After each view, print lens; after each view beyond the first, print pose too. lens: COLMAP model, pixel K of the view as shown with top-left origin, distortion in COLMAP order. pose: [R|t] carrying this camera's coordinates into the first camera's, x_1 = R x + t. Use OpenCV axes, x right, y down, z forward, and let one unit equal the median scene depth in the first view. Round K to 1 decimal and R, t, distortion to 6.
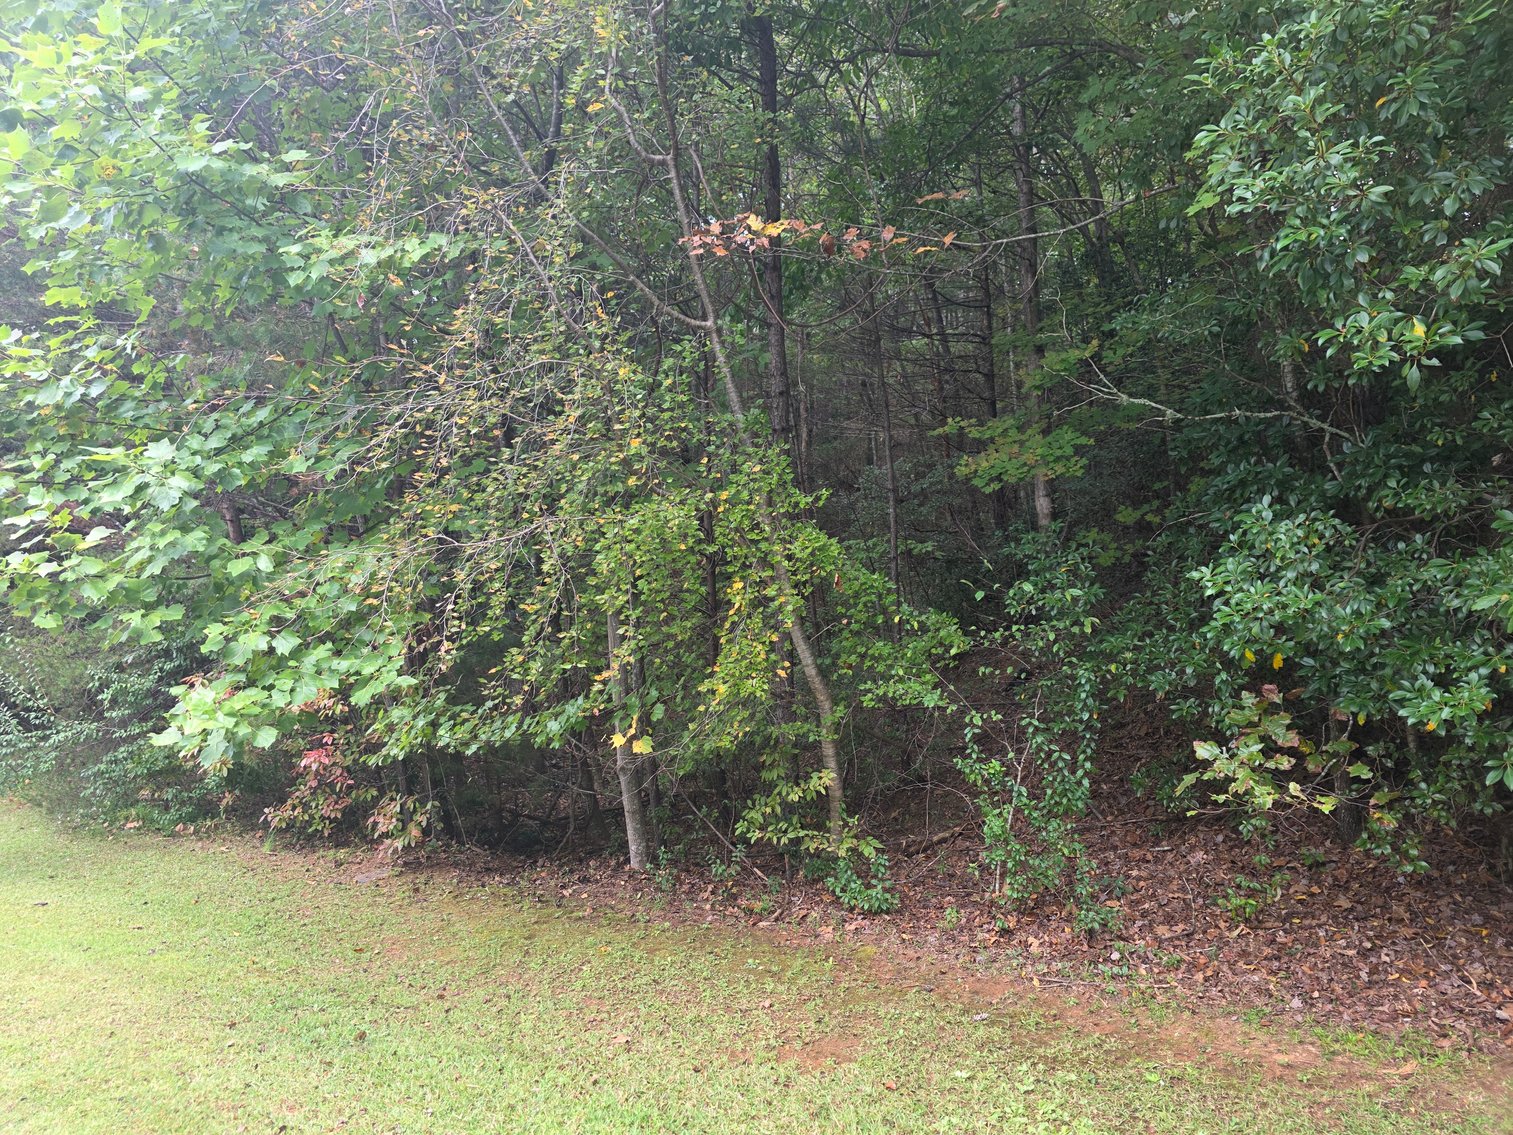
lens RADIAL K [[1082.4, 0, 775.2], [0, 1082.4, 577.7], [0, 0, 1]] dist [0.079749, -0.075454]
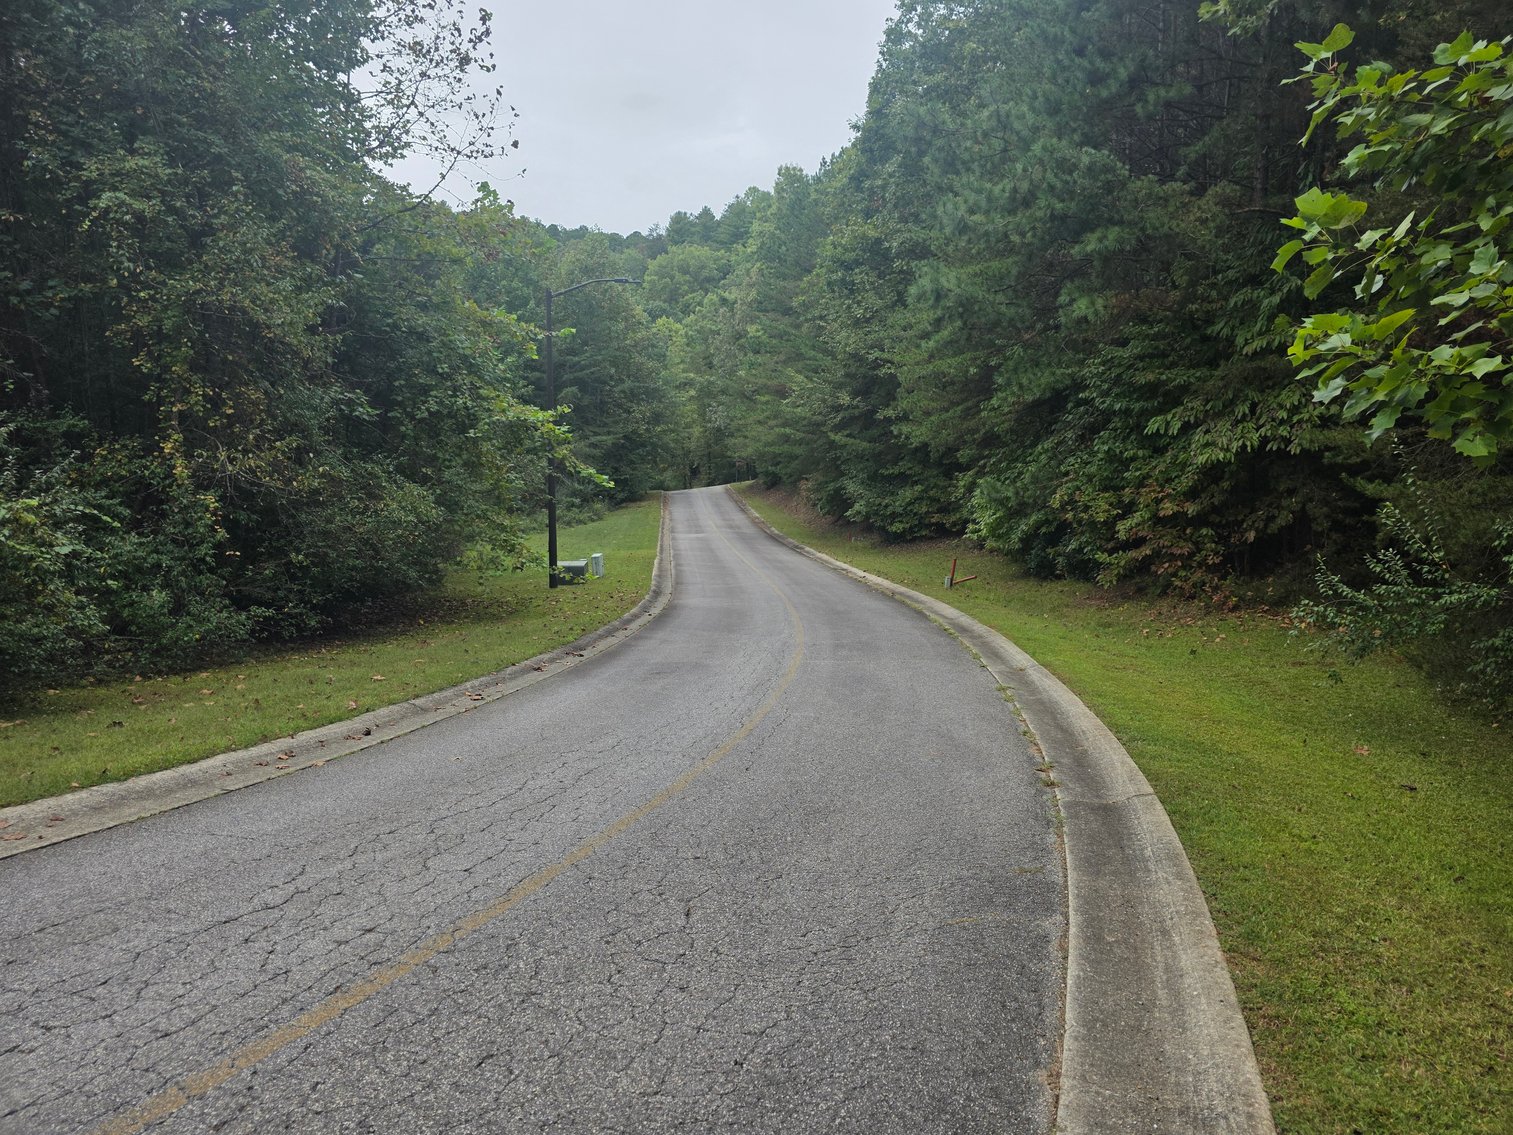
lens RADIAL K [[1082.4, 0, 775.2], [0, 1082.4, 577.7], [0, 0, 1]] dist [0.079749, -0.075454]
pose [[0.427920, 0.154751, -0.890470, -0.126564], [-0.035975, 0.987368, 0.154303, 0.016804], [0.903100, -0.033995, 0.428082, 0.178395]]
